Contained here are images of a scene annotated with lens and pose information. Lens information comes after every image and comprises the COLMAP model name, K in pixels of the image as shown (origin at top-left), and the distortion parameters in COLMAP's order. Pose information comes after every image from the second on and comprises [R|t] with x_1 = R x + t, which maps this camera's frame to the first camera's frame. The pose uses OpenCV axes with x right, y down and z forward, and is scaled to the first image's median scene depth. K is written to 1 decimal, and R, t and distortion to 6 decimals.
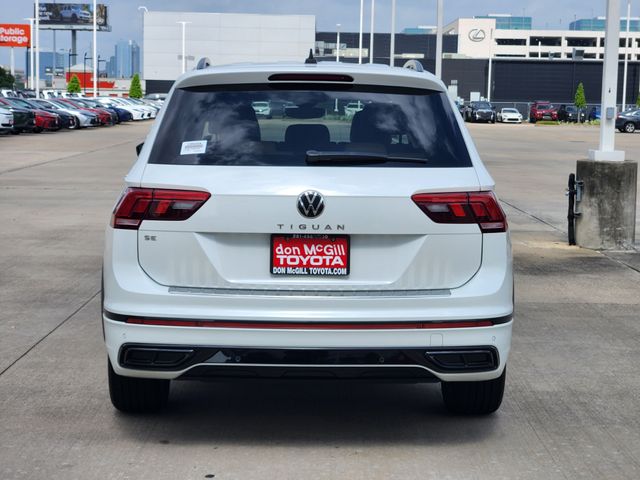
lens RADIAL K [[1137.6, 0, 320.0], [0, 1137.6, 240.0], [0, 0, 1]] dist [0.033458, 0.207630]
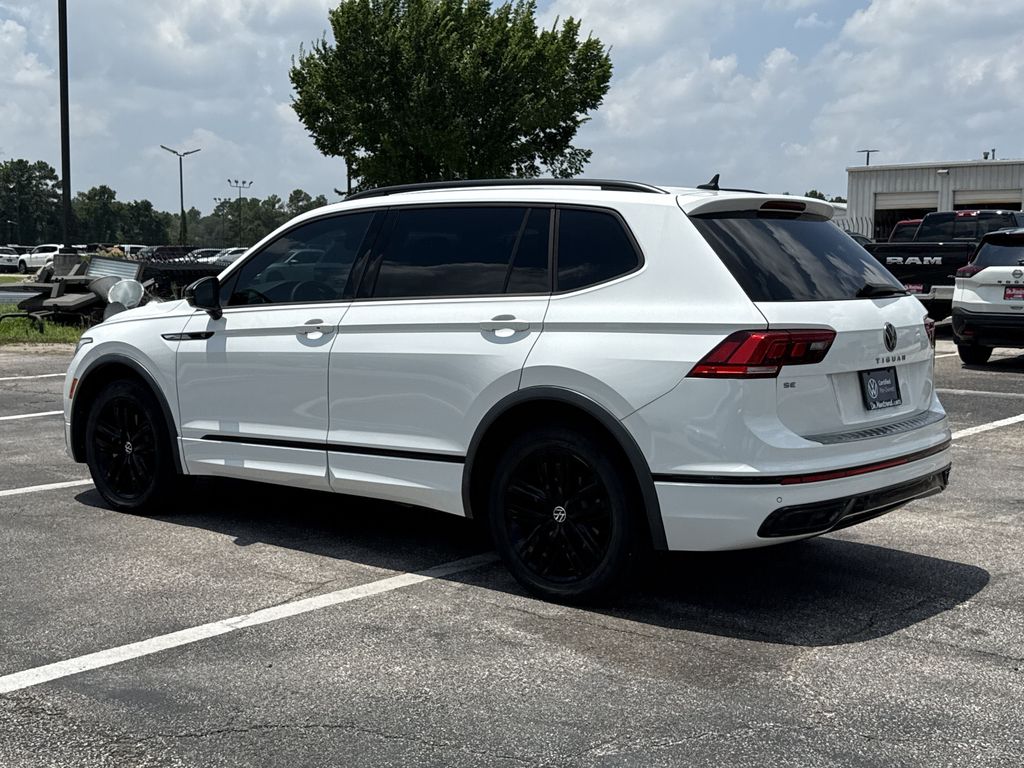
lens RADIAL K [[1344.7, 0, 512.0], [0, 1344.7, 384.0], [0, 0, 1]] dist [0.082519, 0.020757]
pose [[0.652793, -0.083044, 0.752971, -1.096888], [0.081304, 0.995912, 0.039351, -0.062553], [-0.753161, 0.035532, 0.656876, 0.472224]]
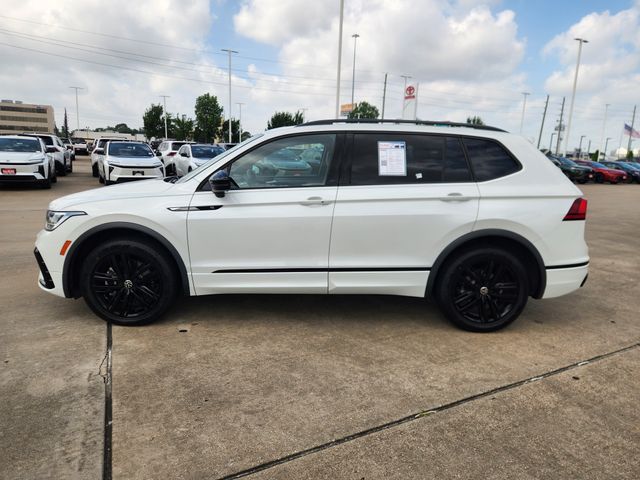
lens RADIAL K [[416.1, 0, 320.0], [0, 416.1, 227.3], [0, 0, 1]] dist [0.032541, 0.001117]
pose [[-0.006380, -0.176830, 0.984221, -0.912691], [0.072315, 0.981582, 0.176825, -0.162547], [-0.997361, 0.072302, 0.006525, 1.488035]]
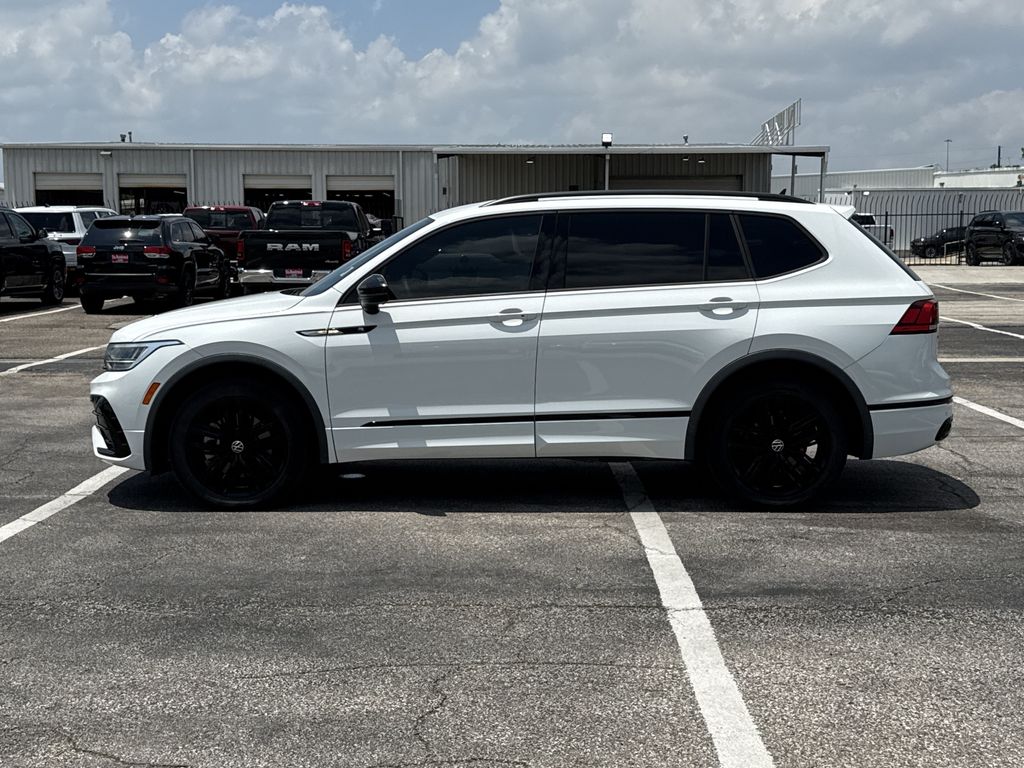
lens RADIAL K [[1409.0, 0, 531.4], [0, 1409.0, 386.1], [0, 0, 1]] dist [0.119326, -0.078281]
pose [[0.038540, -0.118124, 0.992251, -1.818006], [0.105223, 0.987948, 0.113525, -0.182849], [-0.993702, 0.100032, 0.050505, 1.402221]]
